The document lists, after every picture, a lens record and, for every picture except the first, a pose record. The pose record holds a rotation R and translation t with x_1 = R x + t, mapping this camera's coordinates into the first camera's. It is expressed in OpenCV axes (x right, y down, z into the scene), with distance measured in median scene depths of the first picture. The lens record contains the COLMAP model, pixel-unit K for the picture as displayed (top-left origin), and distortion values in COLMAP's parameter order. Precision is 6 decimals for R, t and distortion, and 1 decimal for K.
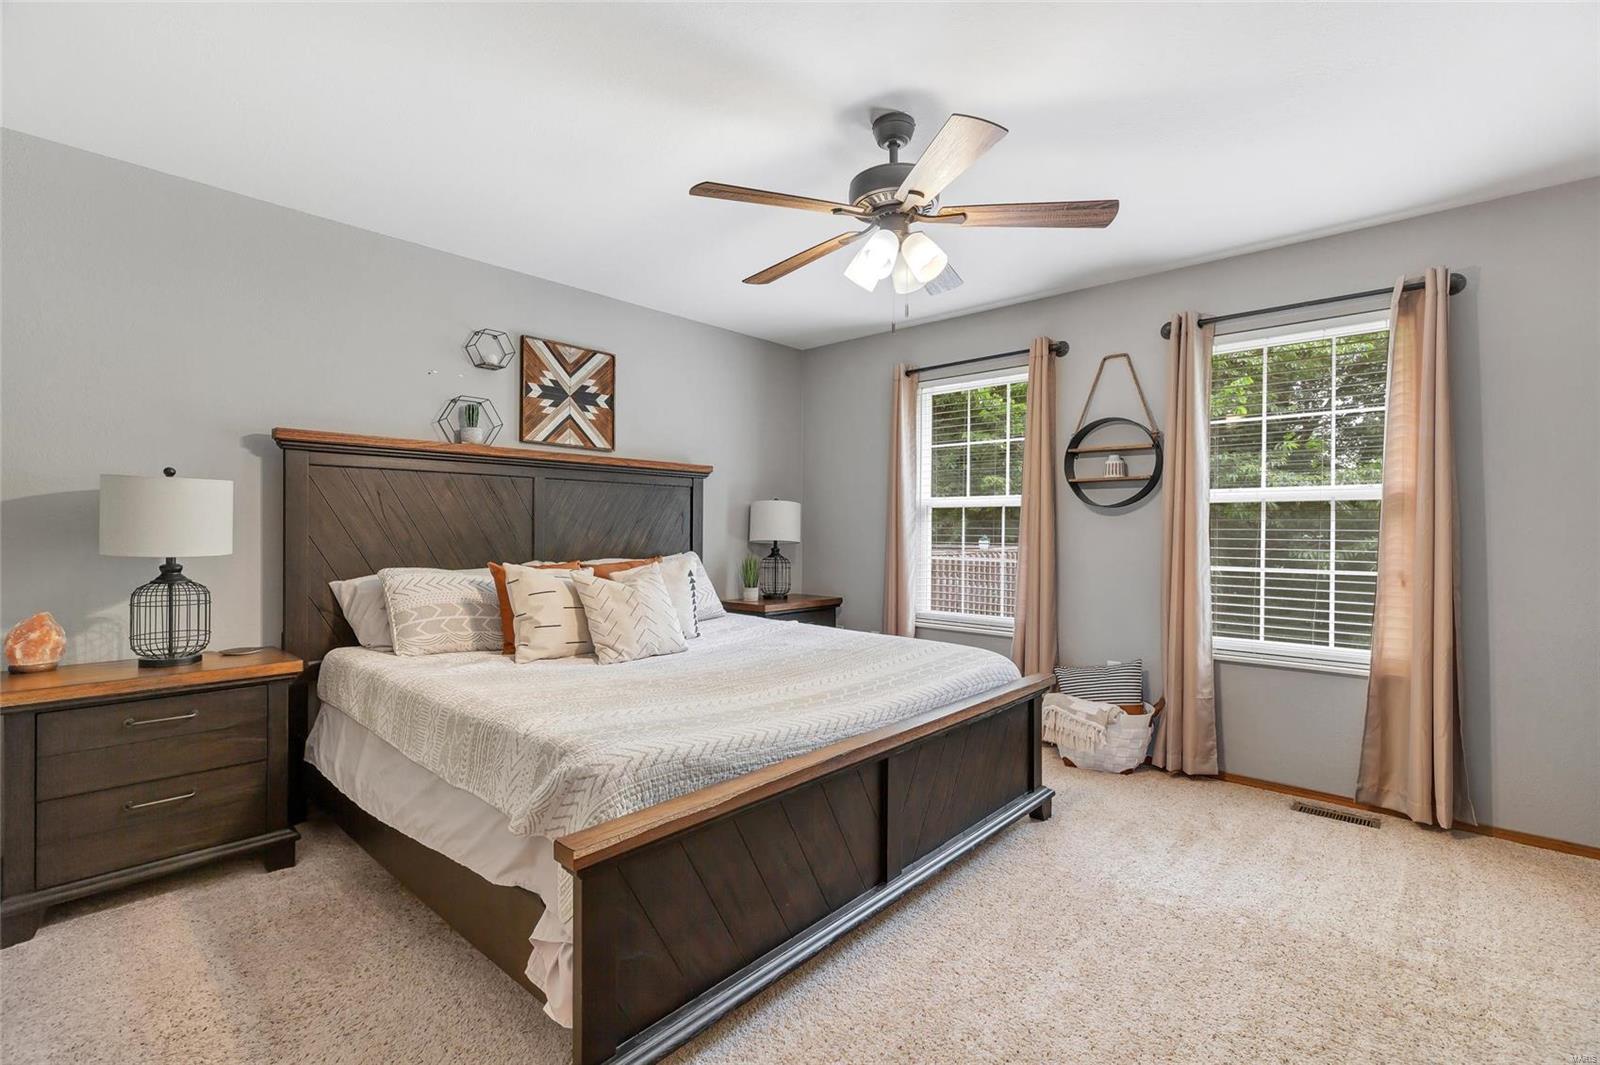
lens RADIAL K [[735.6, 0, 797.8], [0, 735.6, 530.0], [0, 0, 1]] dist [0.005658, 0.000964]
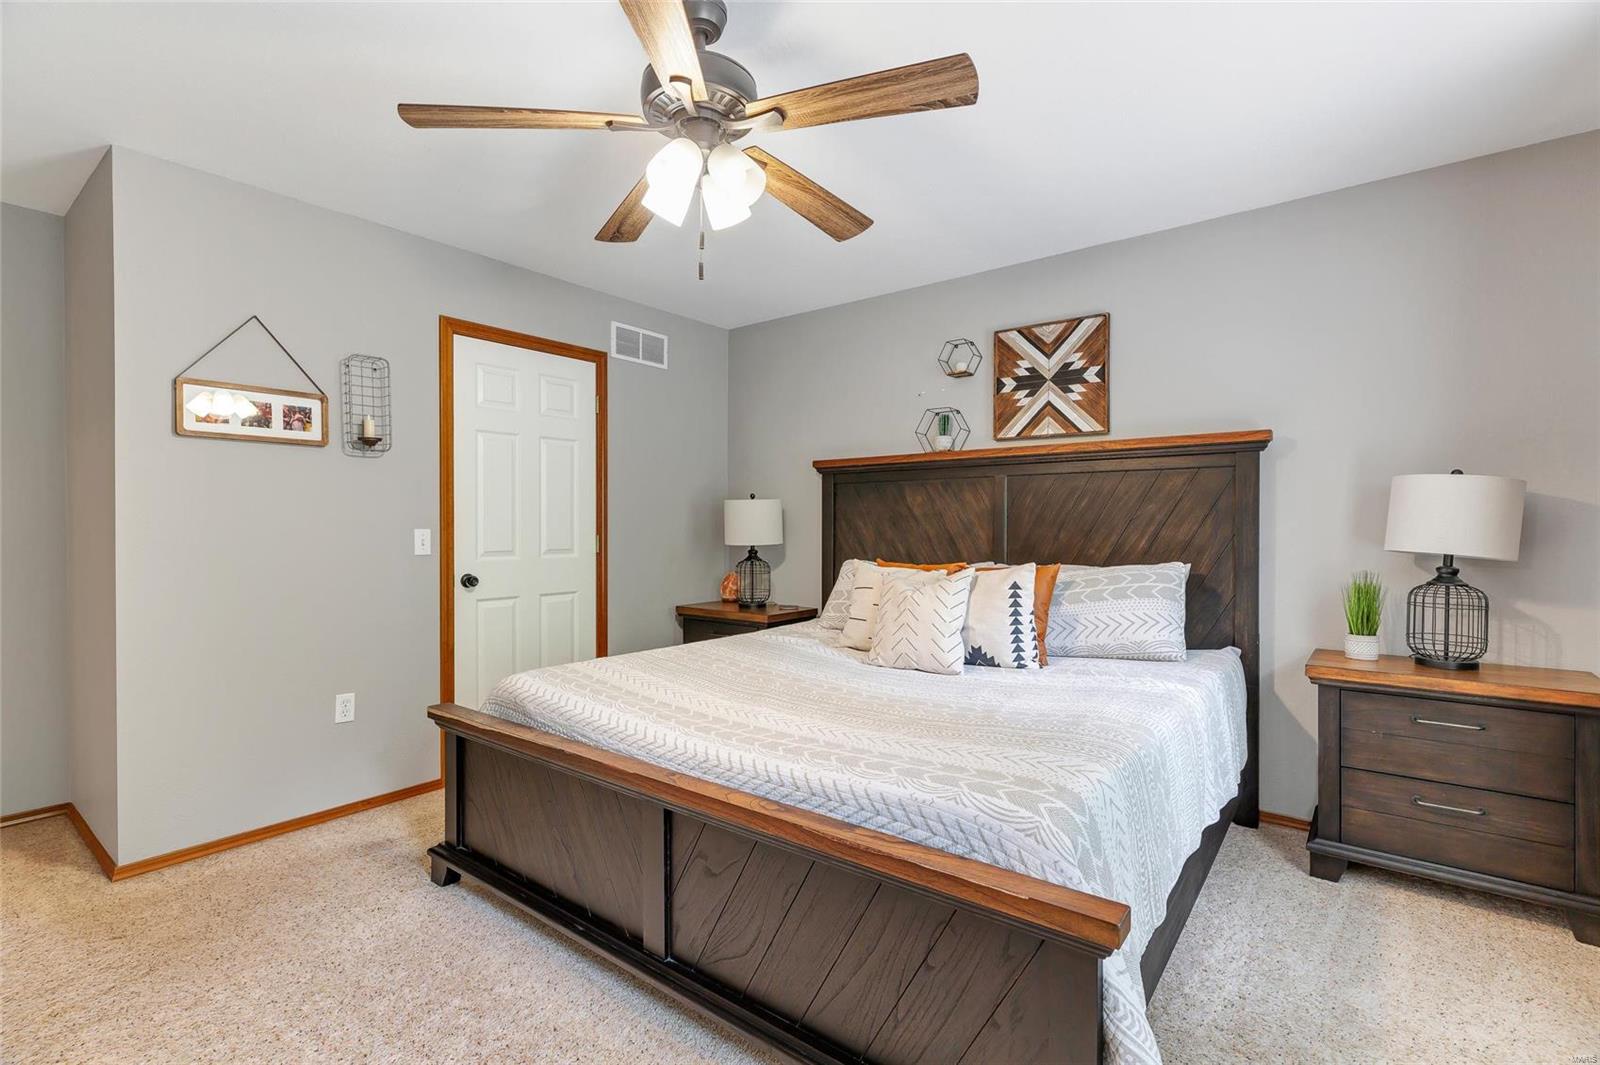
lens RADIAL K [[735.6, 0, 798.4], [0, 735.6, 527.9], [0, 0, 1]] dist [0.005658, 0.000964]
pose [[0.075526, -0.001593, -0.997143, 0.554435], [-0.002538, 0.999995, -0.001790, -0.000883], [0.997141, 0.002666, 0.075521, 0.630527]]
